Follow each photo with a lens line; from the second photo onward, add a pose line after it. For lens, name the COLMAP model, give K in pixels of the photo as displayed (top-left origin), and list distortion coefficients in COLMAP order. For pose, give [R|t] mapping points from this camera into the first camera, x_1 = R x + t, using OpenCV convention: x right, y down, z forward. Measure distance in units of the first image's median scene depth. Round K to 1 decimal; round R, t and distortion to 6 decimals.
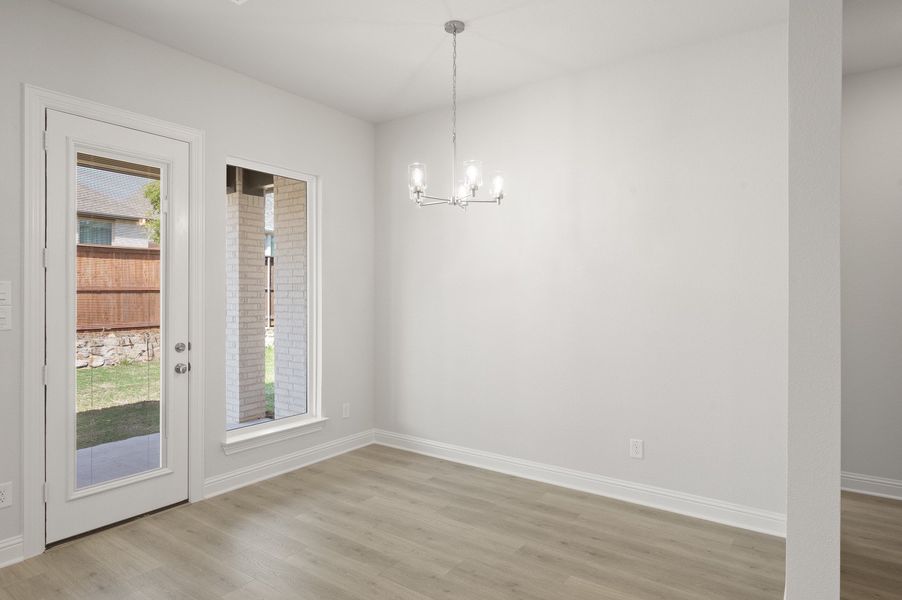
lens RADIAL K [[546.1, 0, 451.0], [0, 546.1, 297.8], [0, 0, 1]] dist [0.029801, 0.001064]
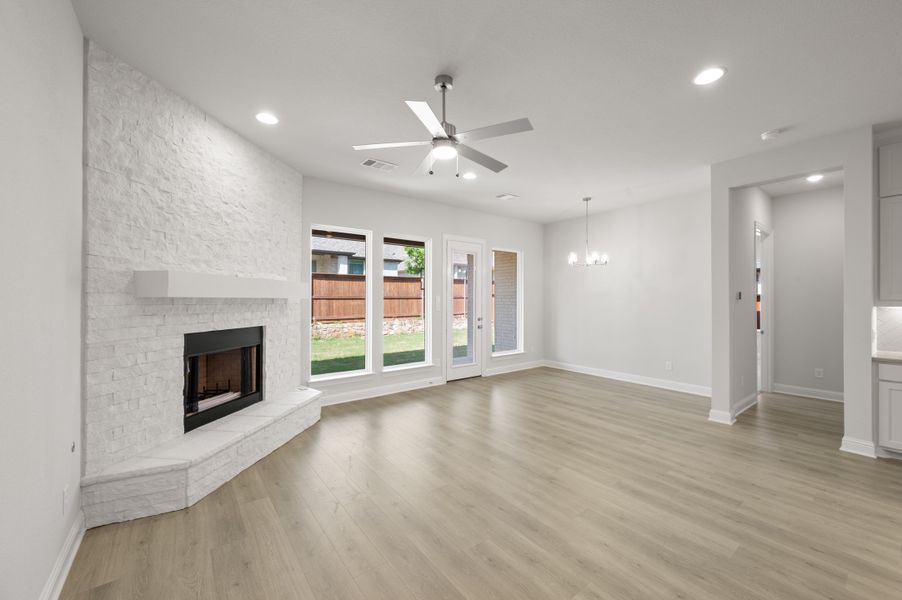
lens RADIAL K [[356.8, 0, 452.6], [0, 356.8, 299.3], [0, 0, 1]] dist [0.005805, -0.000088]
pose [[0.956510, -0.000912, -0.291697, -0.077147], [-0.001336, 0.999971, -0.007508, 0.002996], [0.291695, 0.007571, 0.956481, -0.576415]]
